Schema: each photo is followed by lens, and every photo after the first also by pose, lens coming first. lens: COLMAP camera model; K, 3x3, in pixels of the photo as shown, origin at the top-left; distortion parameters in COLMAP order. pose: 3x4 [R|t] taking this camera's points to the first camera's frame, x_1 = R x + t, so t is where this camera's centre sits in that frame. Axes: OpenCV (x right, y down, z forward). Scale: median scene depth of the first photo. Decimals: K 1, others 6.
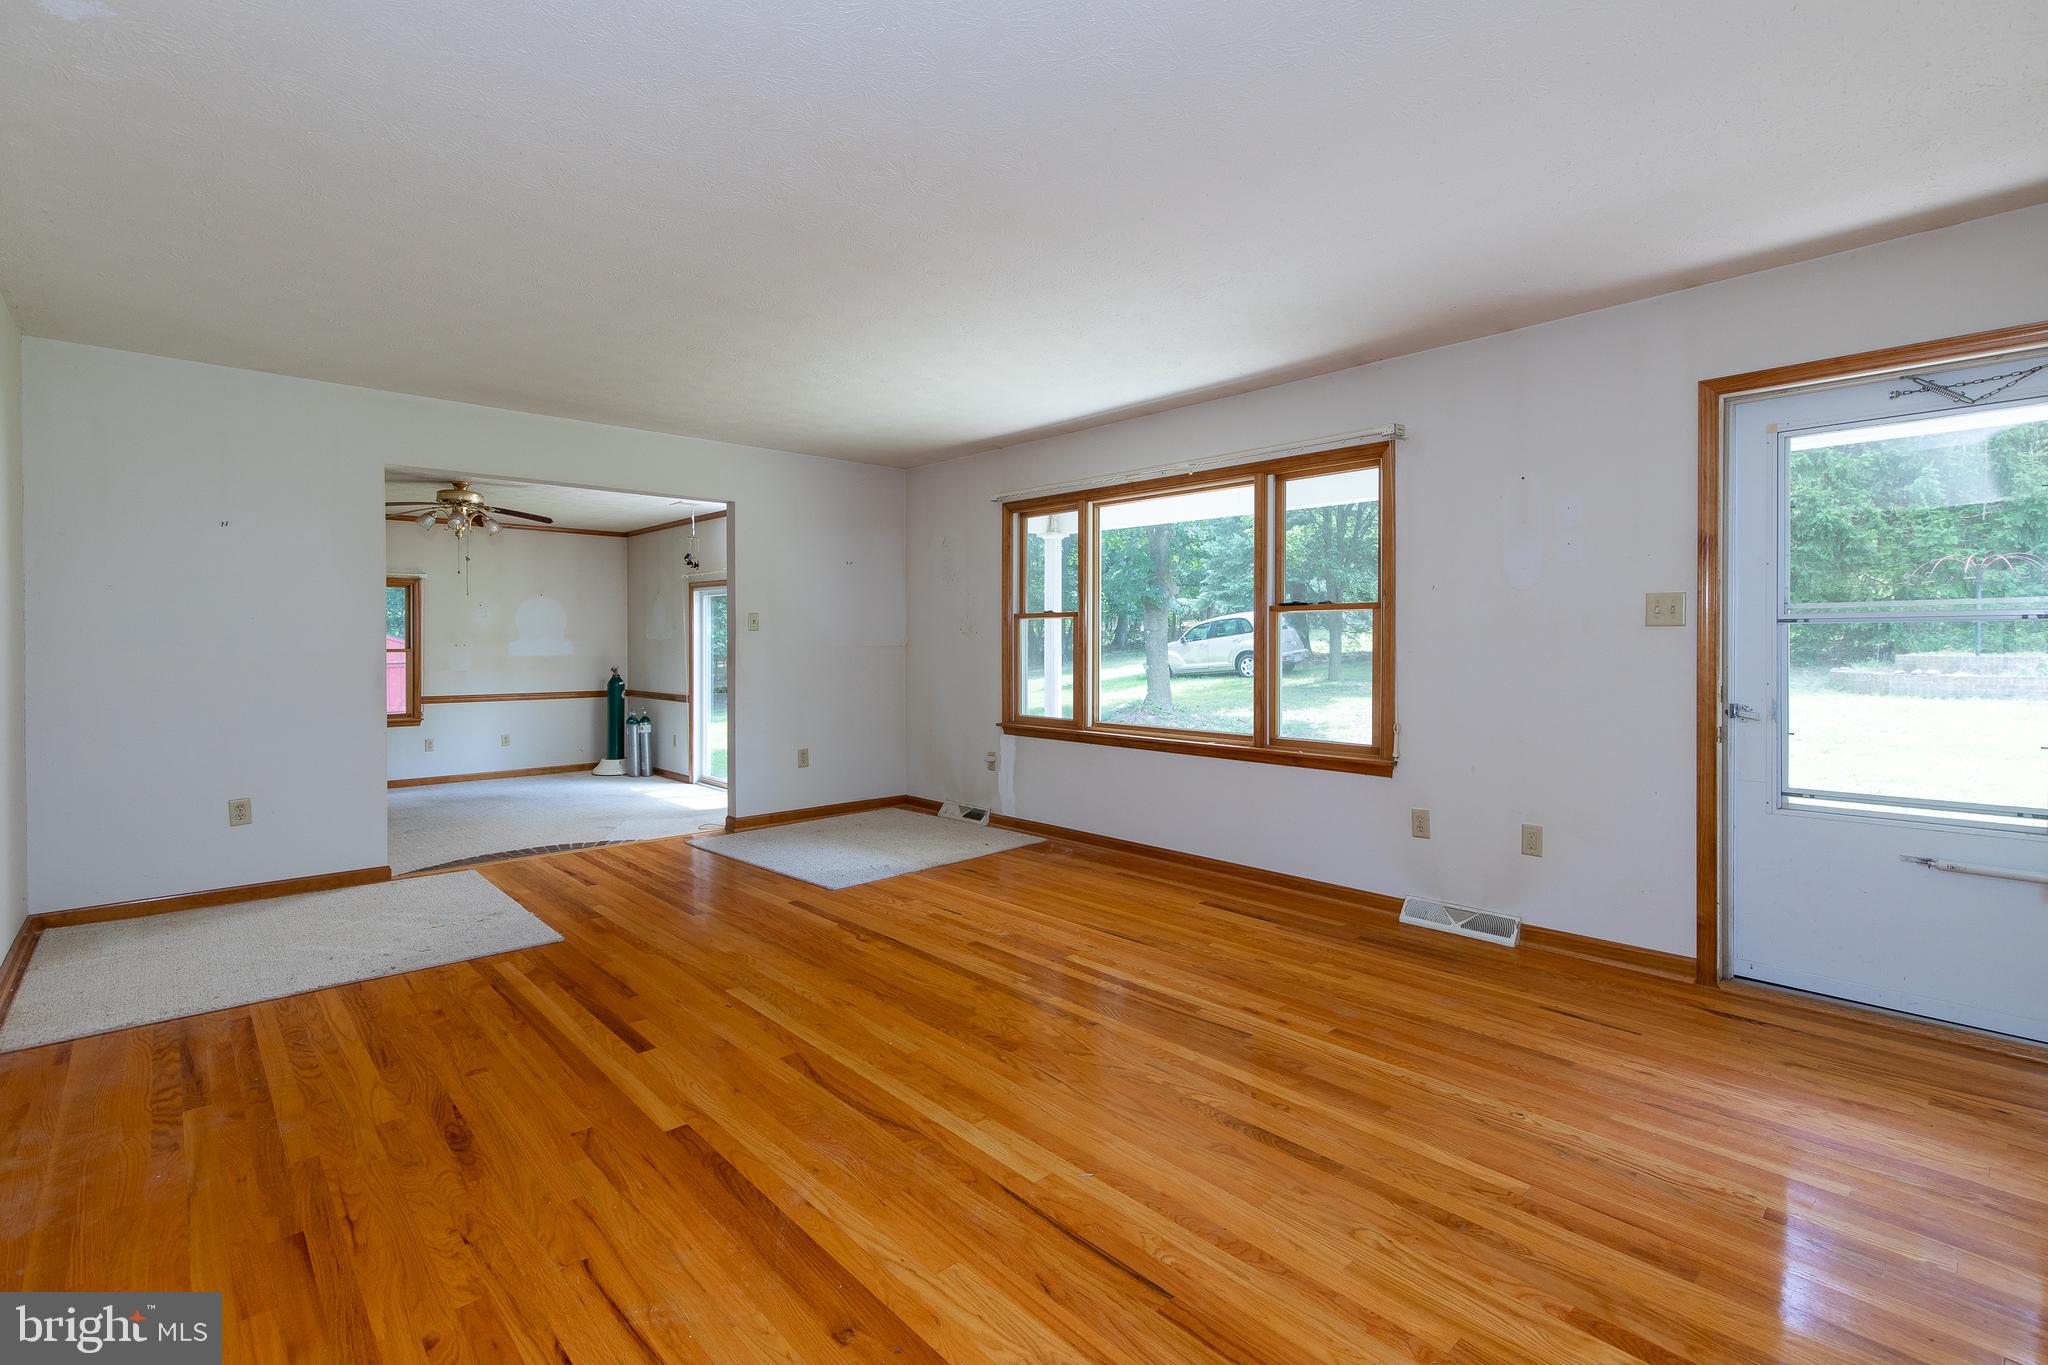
lens RADIAL K [[927.6, 0, 1052.5], [0, 927.6, 638.1], [0, 0, 1]] dist [0.002583, 0.000034]
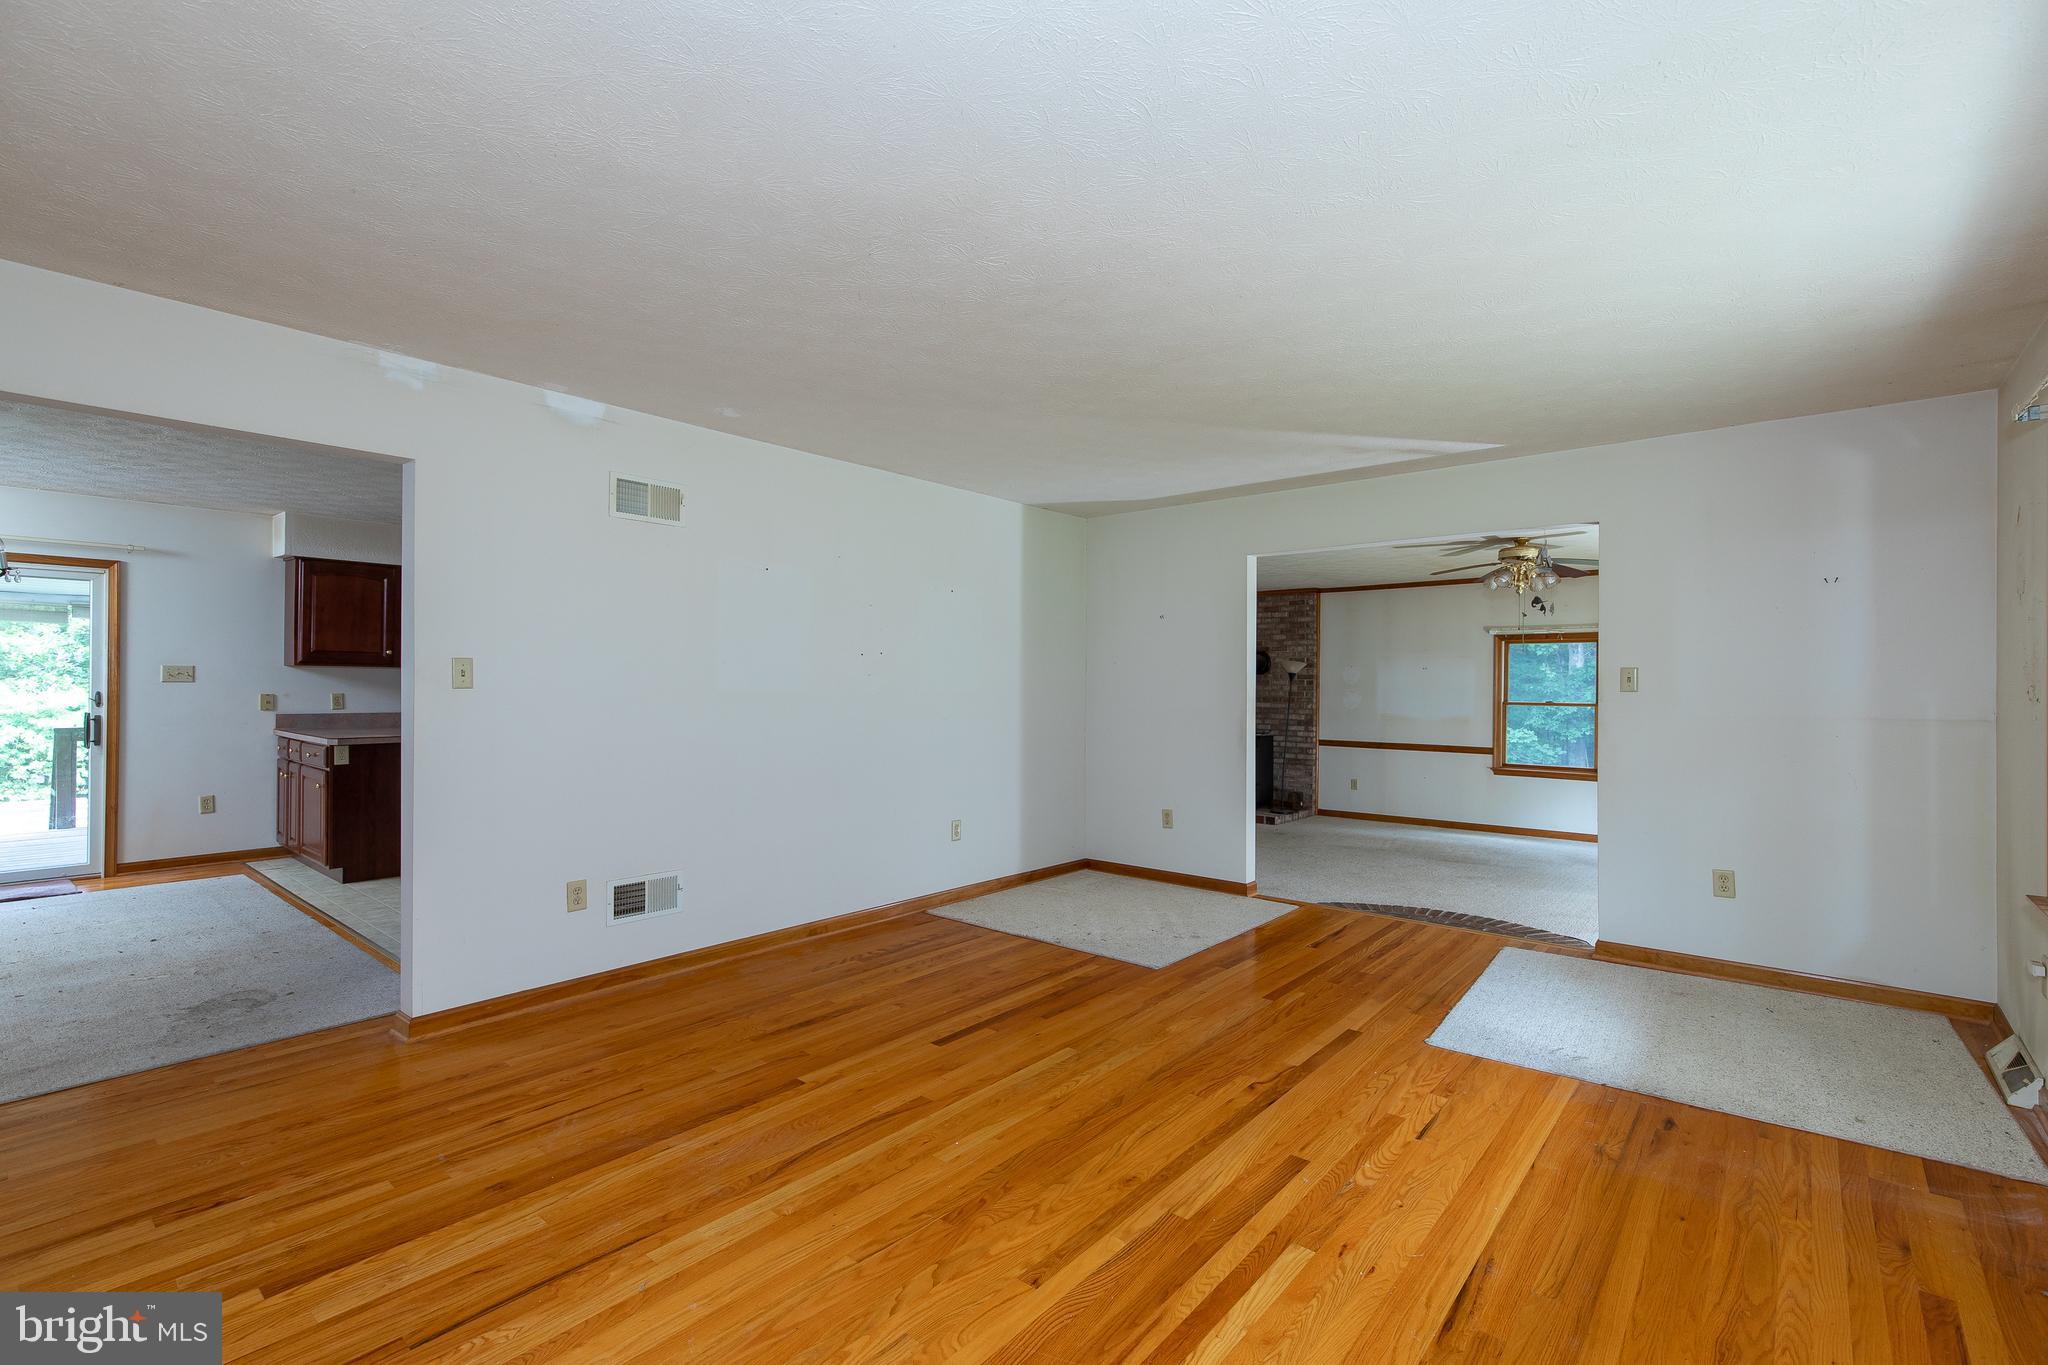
lens RADIAL K [[927.6, 0, 1030.6], [0, 927.6, 682.0], [0, 0, 1]] dist [0.002583, 0.000034]
pose [[0.110238, 0.003185, -0.993900, 0.664008], [-0.006714, 0.999974, 0.002460, -0.029497], [0.993883, 0.006402, 0.110256, 0.835495]]
